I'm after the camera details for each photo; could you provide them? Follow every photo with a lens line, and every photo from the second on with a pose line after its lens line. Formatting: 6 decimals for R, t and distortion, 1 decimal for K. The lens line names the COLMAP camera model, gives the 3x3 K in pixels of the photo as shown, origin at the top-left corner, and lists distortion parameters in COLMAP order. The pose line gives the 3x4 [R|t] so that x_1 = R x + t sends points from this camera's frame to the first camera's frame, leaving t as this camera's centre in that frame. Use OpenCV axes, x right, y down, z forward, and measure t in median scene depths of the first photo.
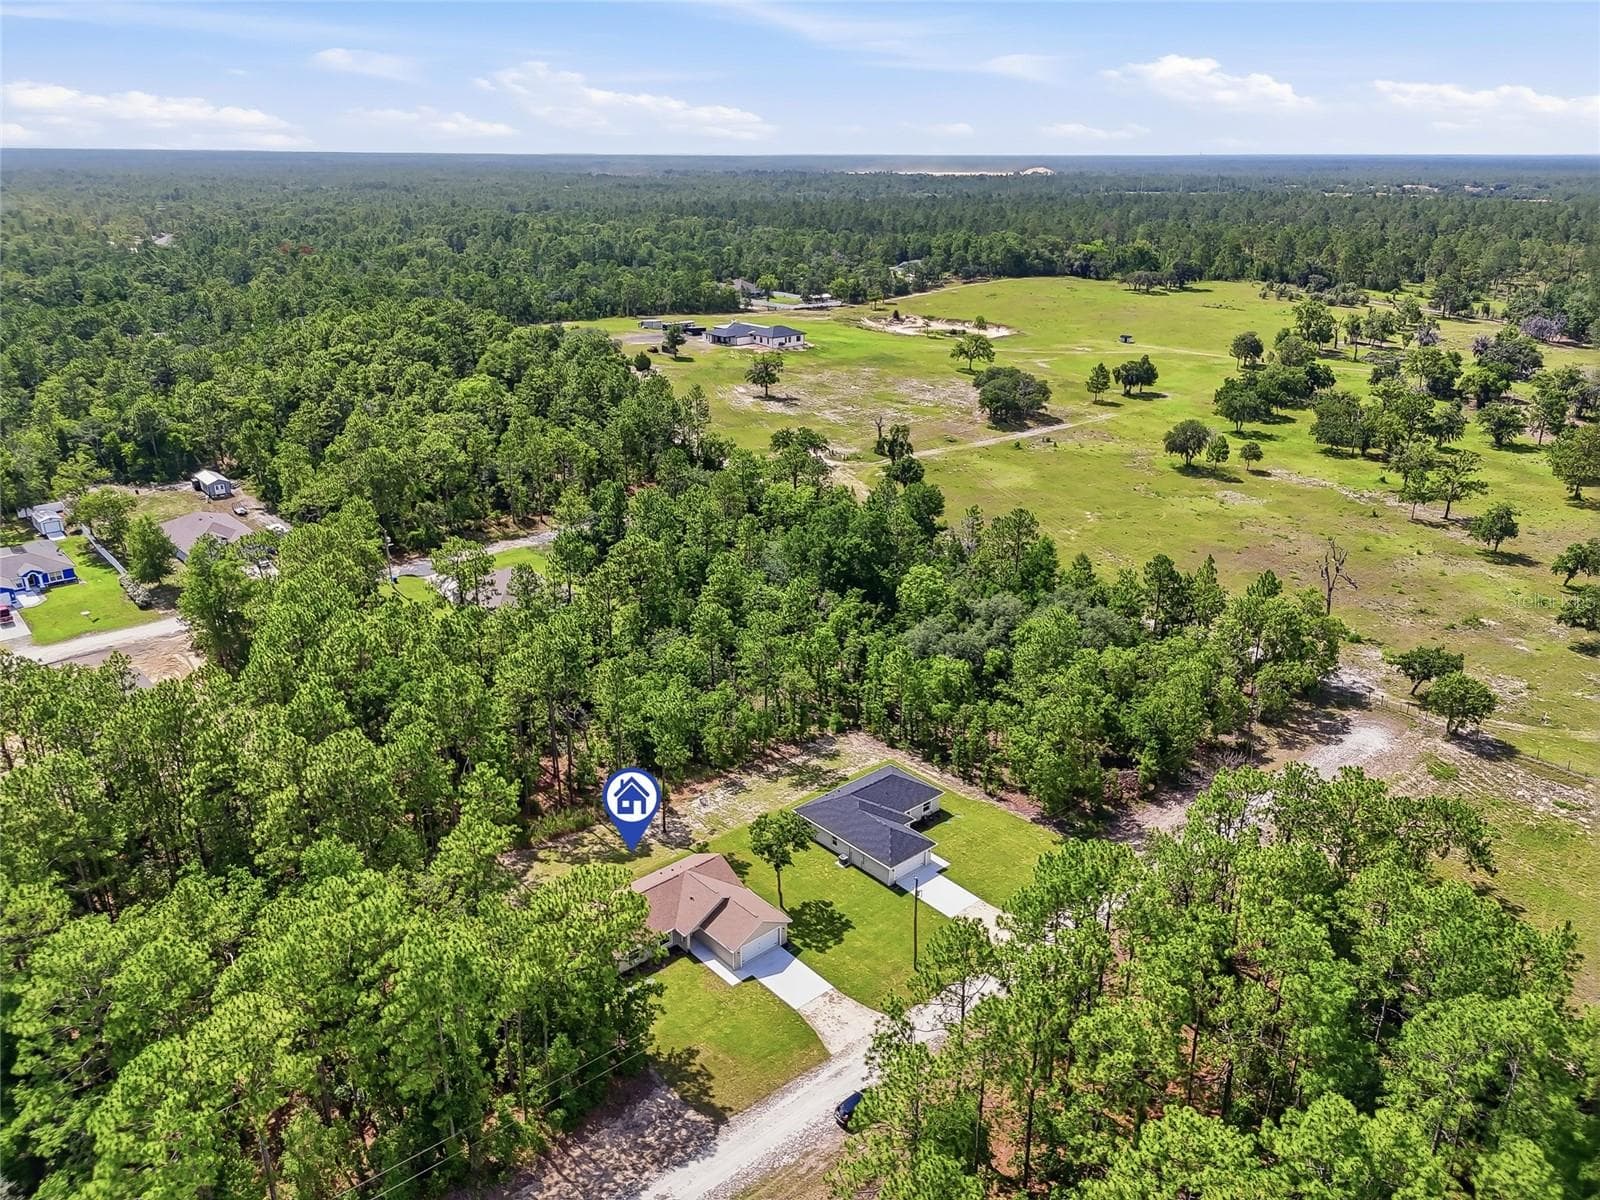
lens RADIAL K [[1198.2, 0, 815.9], [0, 1198.2, 646.3], [0, 0, 1]] dist [0.184828, -0.168532]
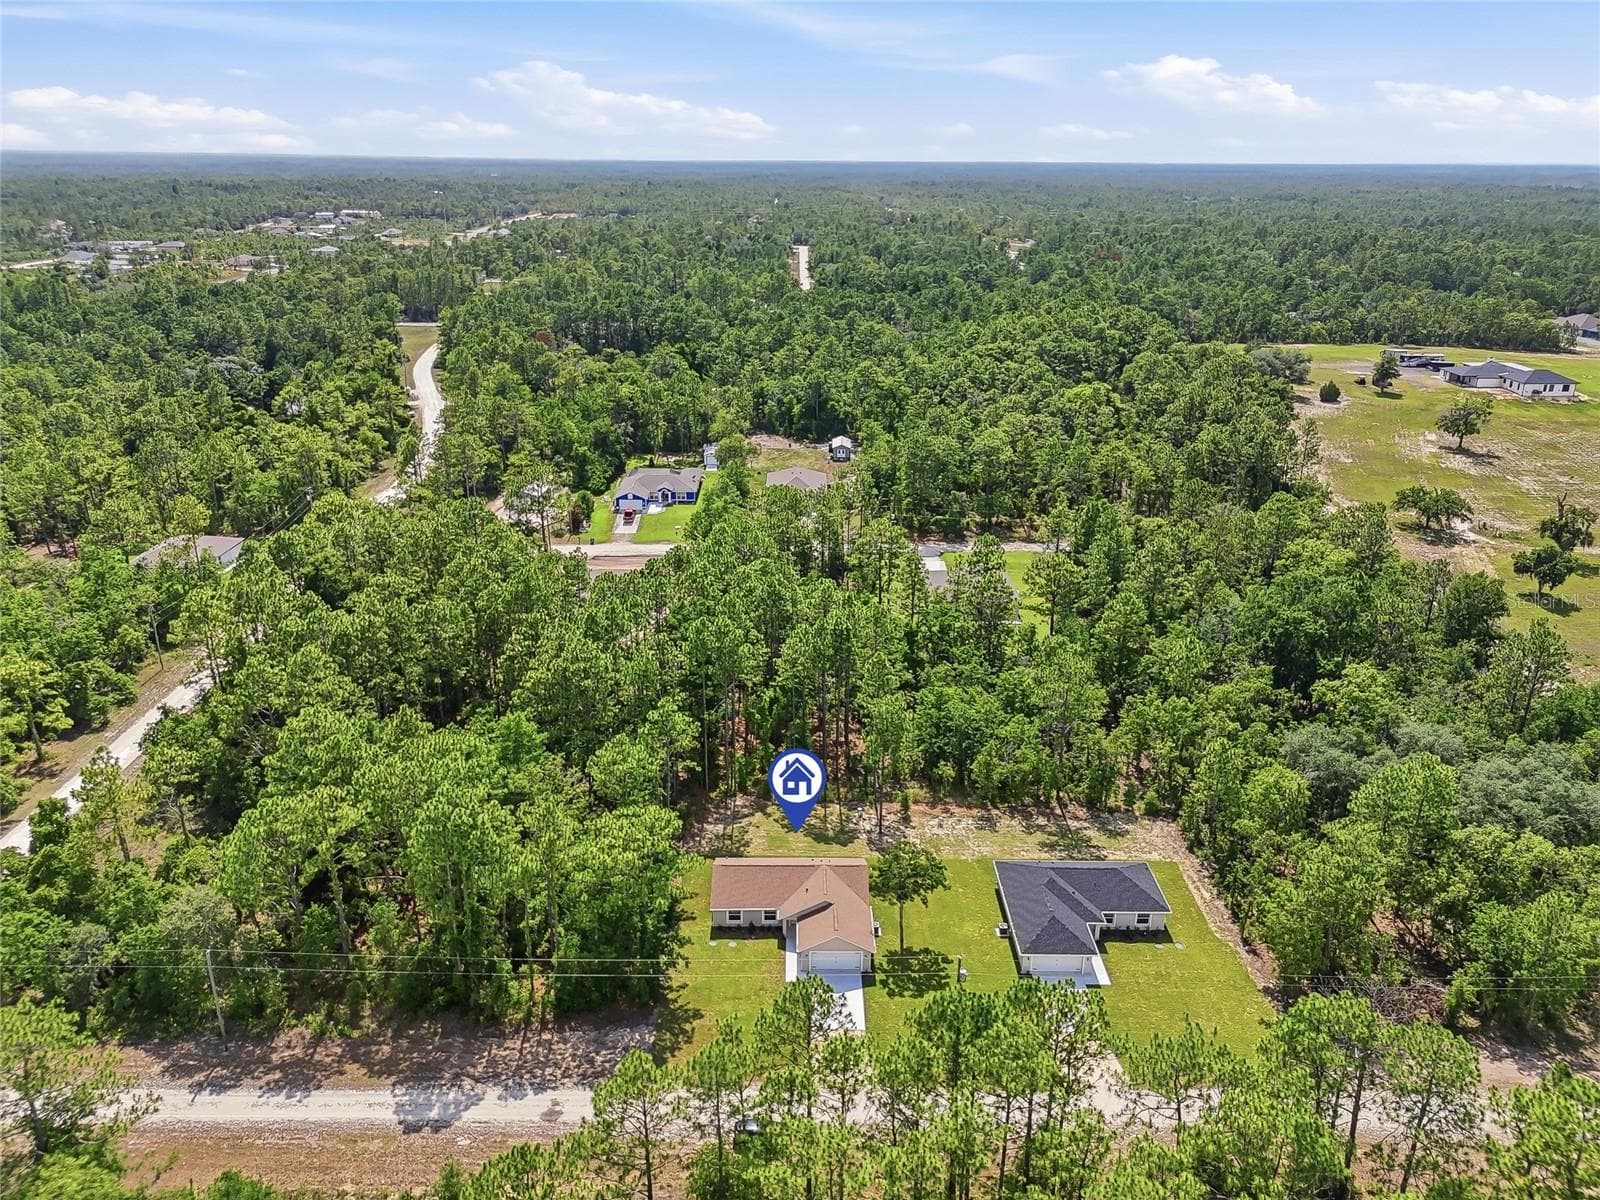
lens RADIAL K [[1184.1, 0, 823.1], [0, 1184.1, 674.6], [0, 0, 1]] dist [0.128971, -0.097176]
pose [[0.754700, 0.276862, -0.594791, 0.376379], [-0.266470, 0.957804, 0.107727, -0.065801], [0.599518, 0.077192, 0.796630, 0.156866]]
